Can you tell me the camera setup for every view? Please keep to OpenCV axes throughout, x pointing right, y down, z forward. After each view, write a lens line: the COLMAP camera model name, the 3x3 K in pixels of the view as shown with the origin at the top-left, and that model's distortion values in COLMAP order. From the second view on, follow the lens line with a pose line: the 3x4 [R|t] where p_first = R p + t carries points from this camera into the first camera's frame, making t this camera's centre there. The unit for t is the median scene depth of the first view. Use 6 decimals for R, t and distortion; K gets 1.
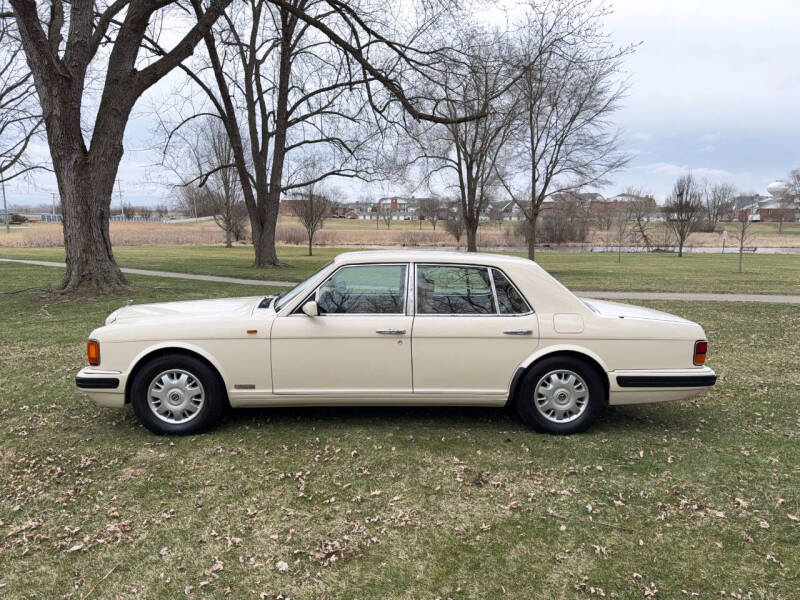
lens RADIAL K [[565.2, 0, 400.3], [0, 565.2, 300.3], [0, 0, 1]] dist [0.033894, -0.034892]
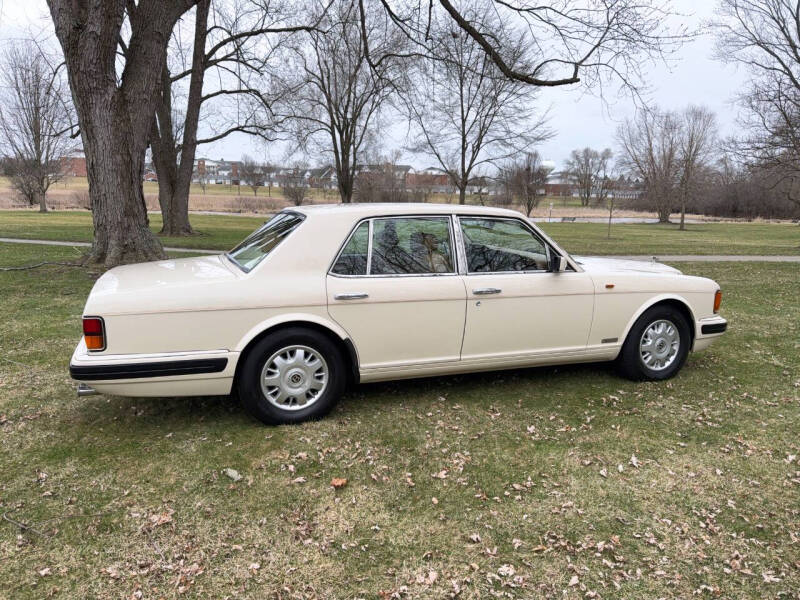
lens RADIAL K [[559.3, 0, 398.2], [0, 559.3, 305.1], [0, 0, 1]] dist [0.045218, -0.055351]
pose [[0.941632, -0.043643, 0.333803, -0.189477], [0.021705, 0.997369, 0.069172, -0.001559], [-0.335943, -0.057889, 0.940102, 0.051636]]
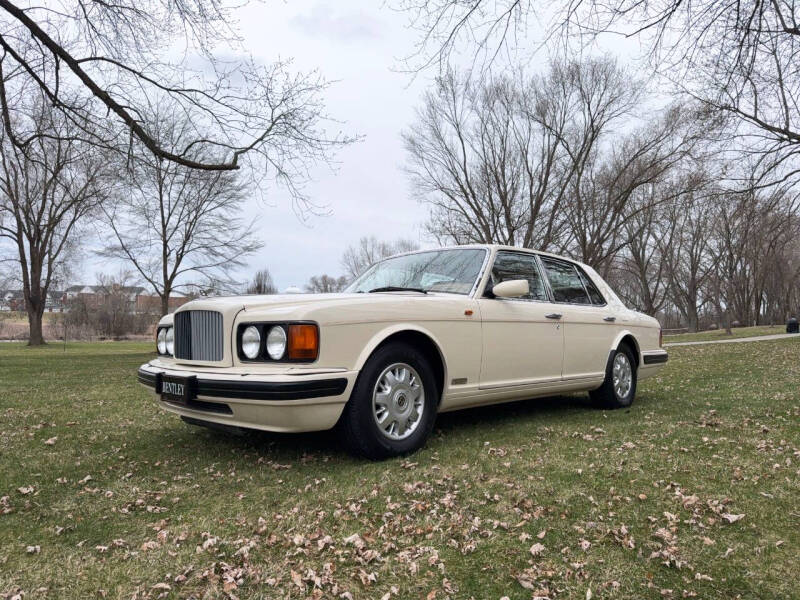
lens RADIAL K [[559.3, 0, 404.6], [0, 559.3, 305.1], [0, 0, 1]] dist [0.045218, -0.055351]
pose [[0.705656, 0.035693, 0.707655, -0.119856], [0.079646, 0.988405, -0.129274, 0.018661], [-0.704064, 0.147585, 0.694631, 0.062772]]
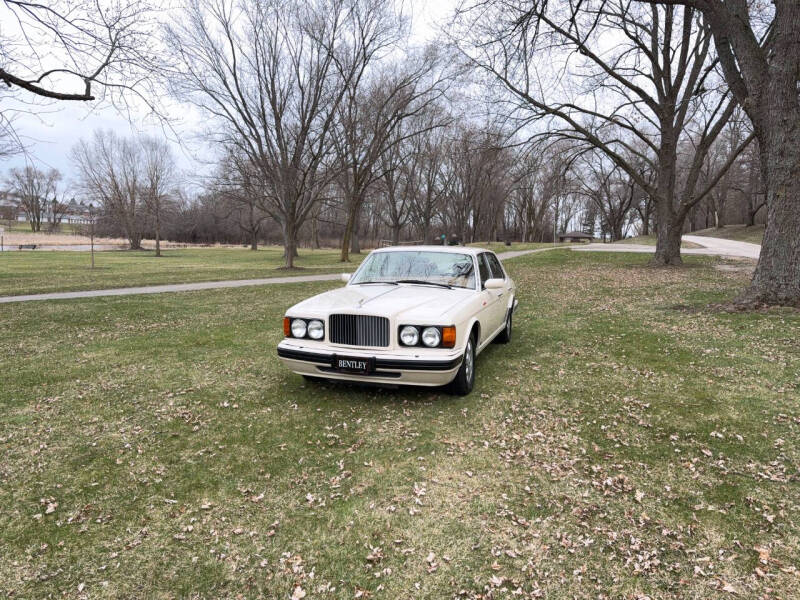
lens RADIAL K [[559.3, 0, 406.0], [0, 559.3, 301.1], [0, 0, 1]] dist [0.045218, -0.055351]
pose [[0.319097, -0.098336, 0.942606, -0.214458], [0.091784, 0.993133, 0.072536, -0.009178], [-0.943267, 0.063370, 0.325932, 0.094134]]
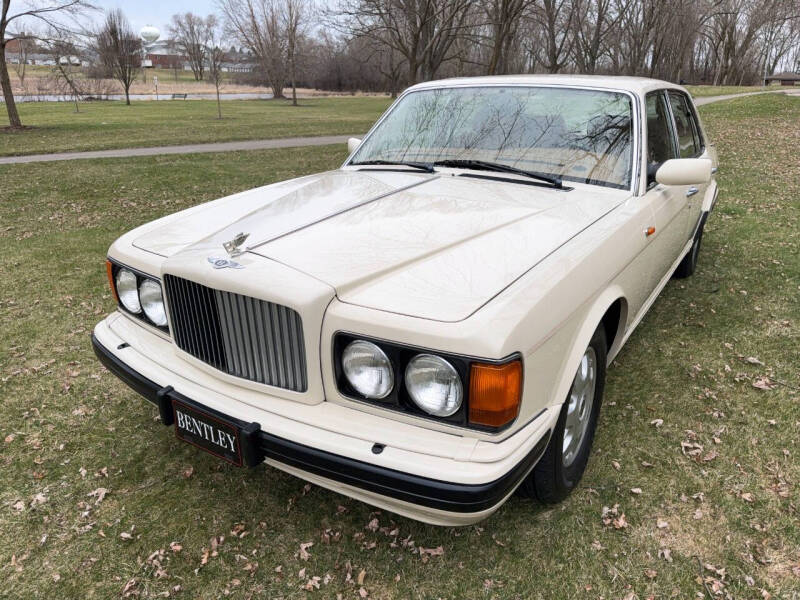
lens RADIAL K [[559.3, 0, 400.1], [0, 559.3, 299.9], [0, 0, 1]] dist [0.045218, -0.055351]
pose [[0.562374, -0.292731, 0.773333, -0.106237], [0.088884, 0.951221, 0.295430, -0.007802], [-0.822092, -0.097405, 0.560961, 0.115169]]
